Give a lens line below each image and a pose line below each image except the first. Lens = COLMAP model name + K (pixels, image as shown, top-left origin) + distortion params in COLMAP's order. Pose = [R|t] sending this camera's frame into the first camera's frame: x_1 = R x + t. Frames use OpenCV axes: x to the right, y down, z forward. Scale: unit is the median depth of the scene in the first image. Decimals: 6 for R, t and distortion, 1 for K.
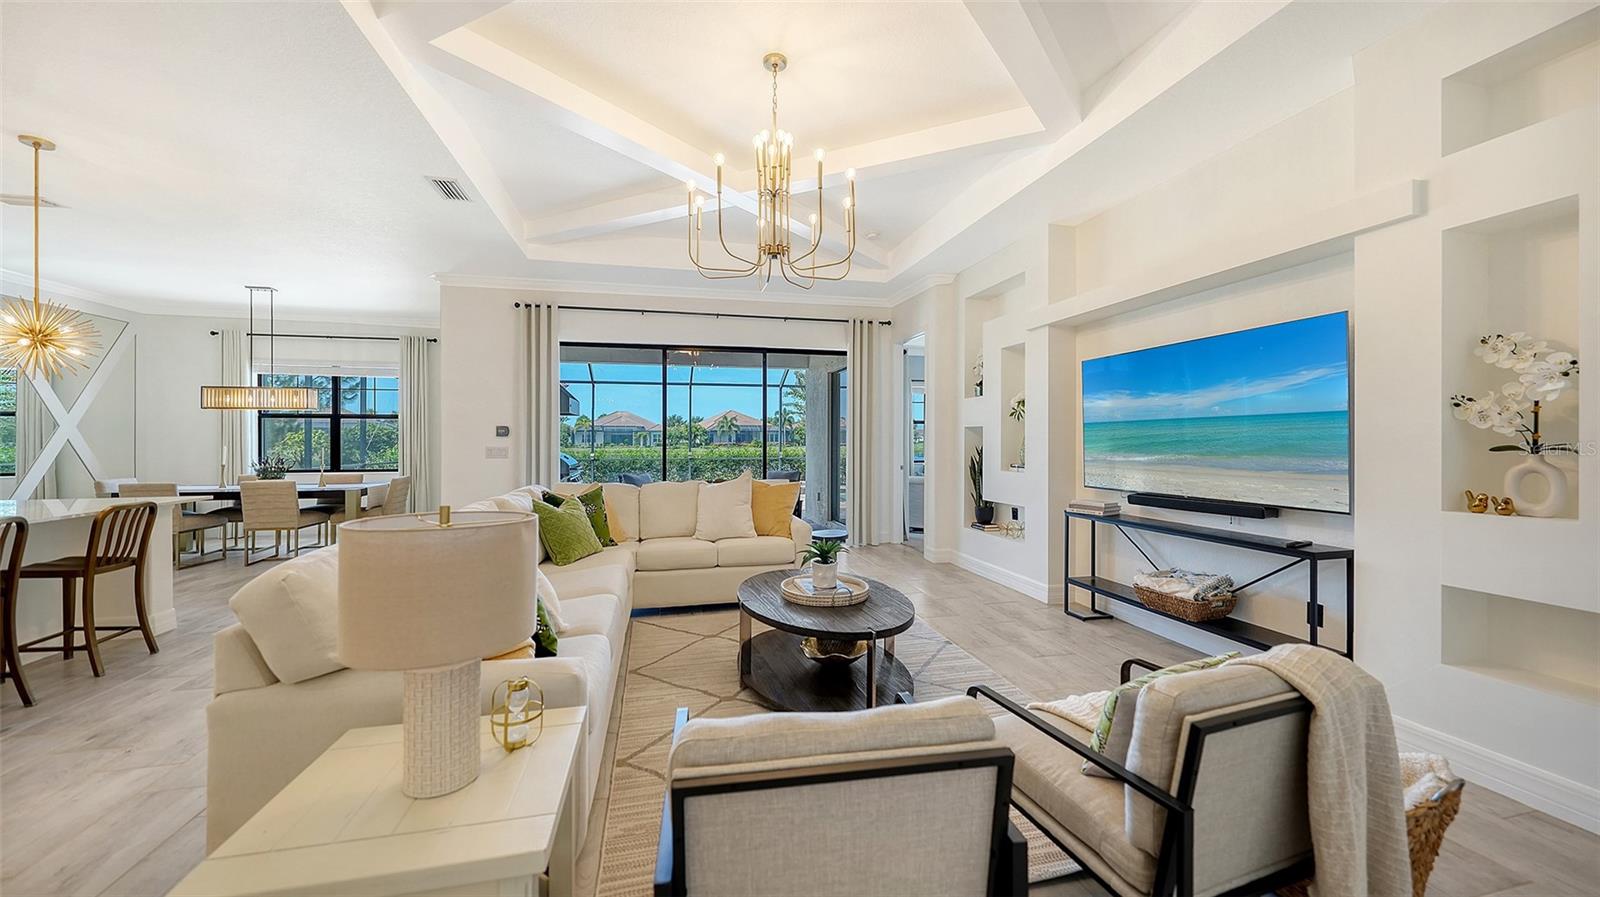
lens RADIAL K [[562.3, 0, 790.1], [0, 562.3, 445.4], [0, 0, 1]] dist [-0.002932, -0.000839]
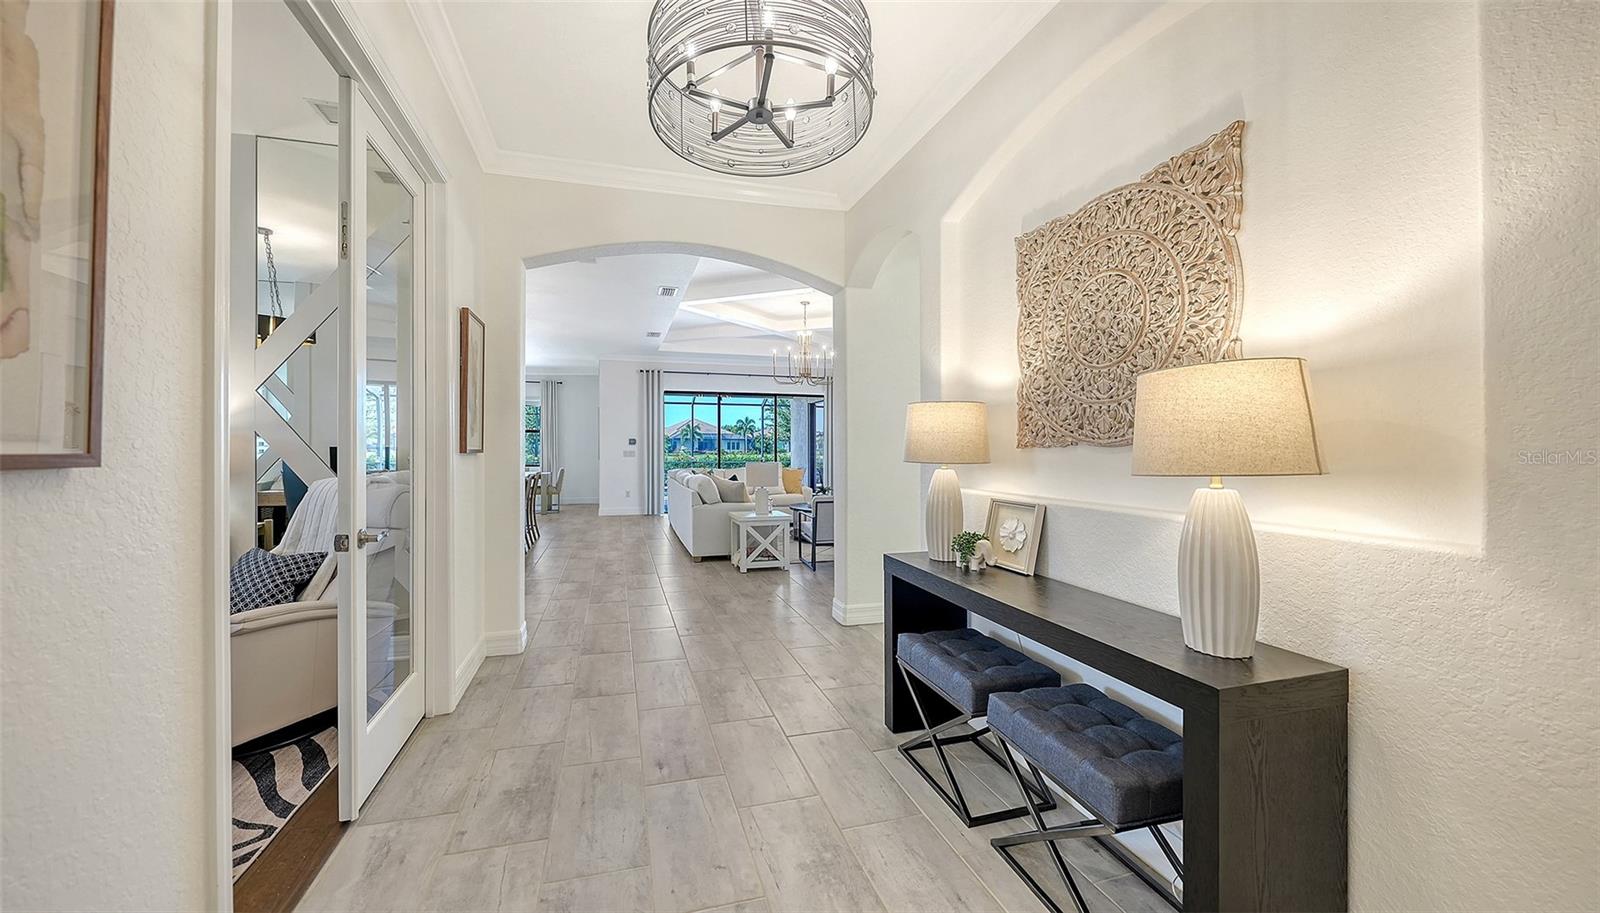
lens RADIAL K [[545.7, 0, 800.9], [0, 545.7, 447.5], [0, 0, 1]] dist [-0.000457, -0.000001]
pose [[0.995890, 0.000006, 0.090568, -0.197983], [0.000910, 0.999949, -0.010070, 0.014911], [-0.090564, 0.010111, 0.995839, -1.080149]]
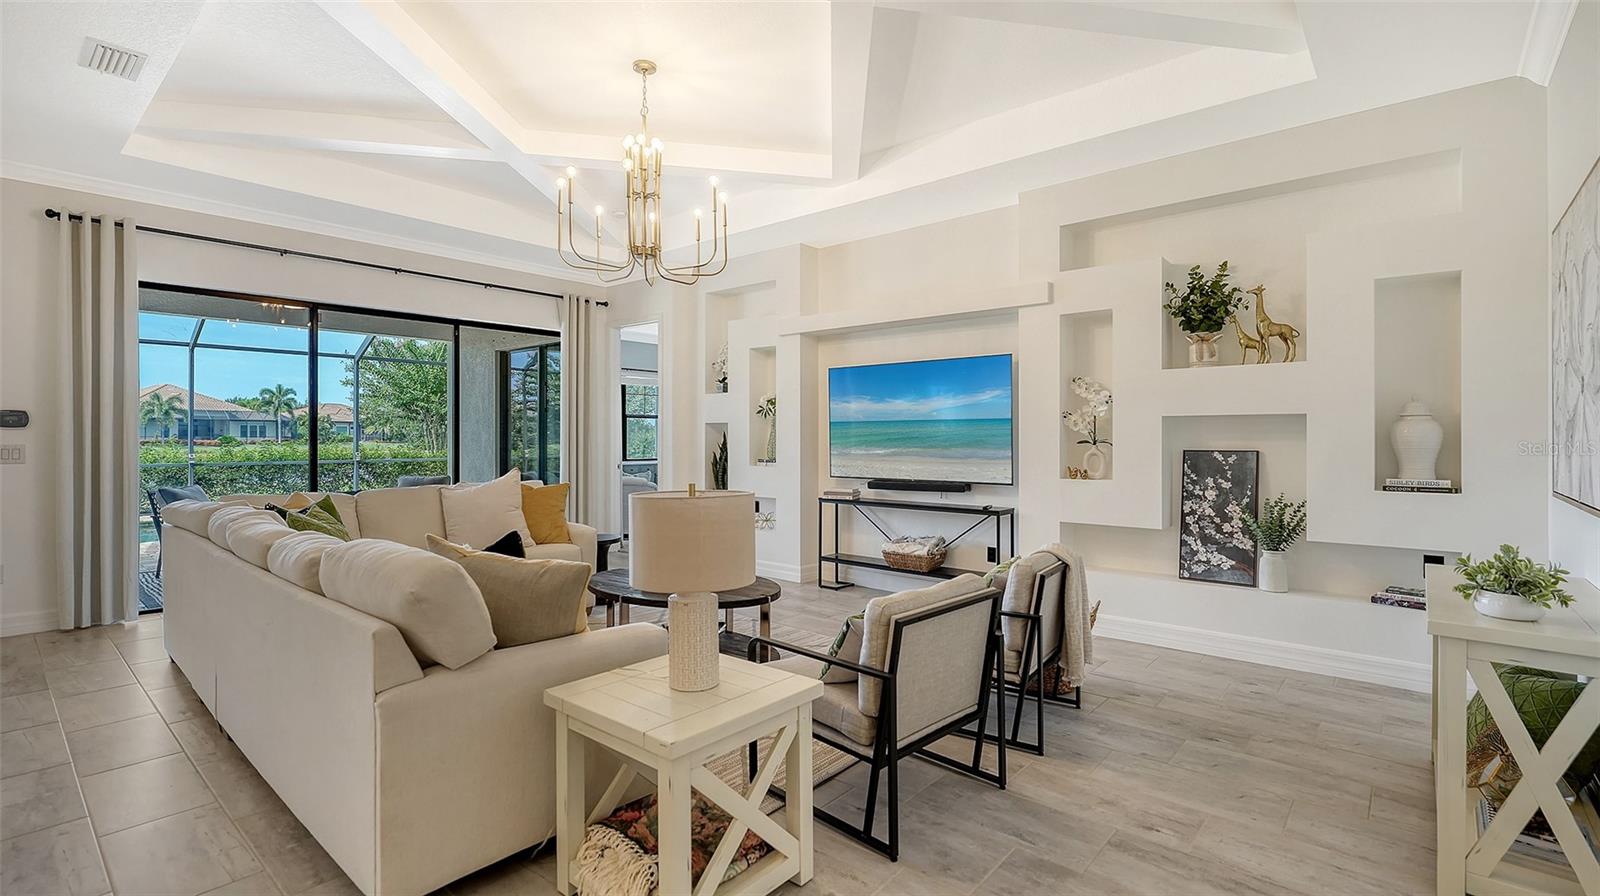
lens RADIAL K [[707.2, 0, 801.0], [0, 707.2, 439.3], [0, 0, 1]] dist [-0.000361, 0.000194]
pose [[0.809326, 0.001382, 0.587358, -0.391783], [0.001431, 0.999990, -0.004326, 0.002673], [-0.587358, 0.004342, 0.809315, -0.149950]]
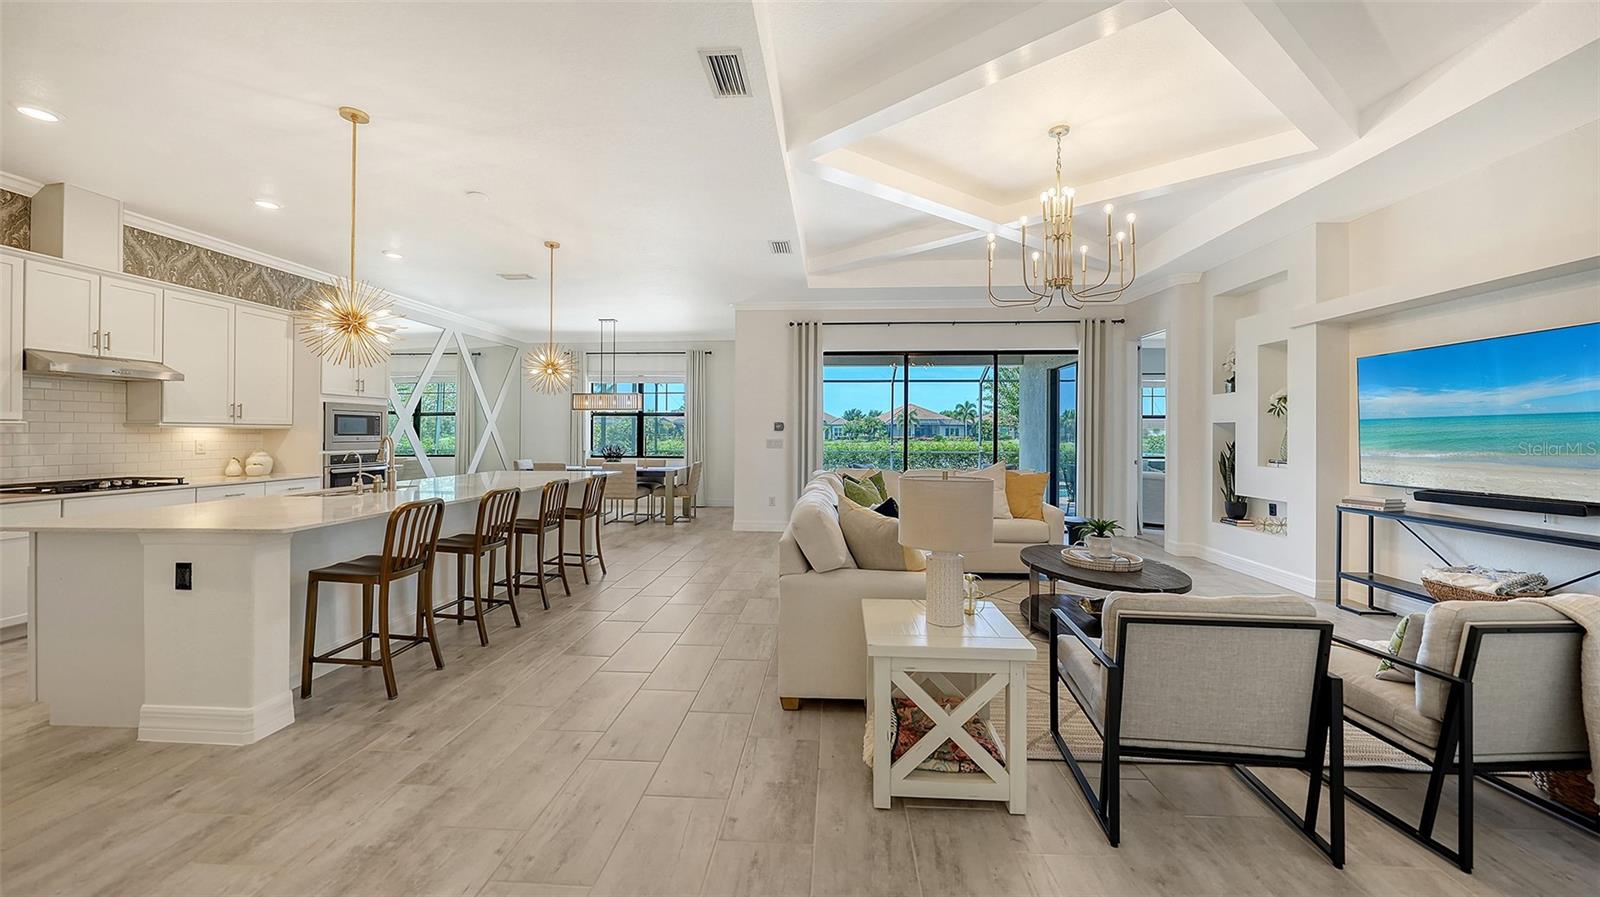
lens RADIAL K [[562.3, 0, 809.9], [0, 562.3, 434.4], [0, 0, 1]] dist [-0.002932, -0.000839]
pose [[0.960987, 0.005269, -0.276543, -0.148745], [-0.007717, 0.999940, -0.007766, 0.001931], [0.276486, 0.009597, 0.960970, -0.241328]]
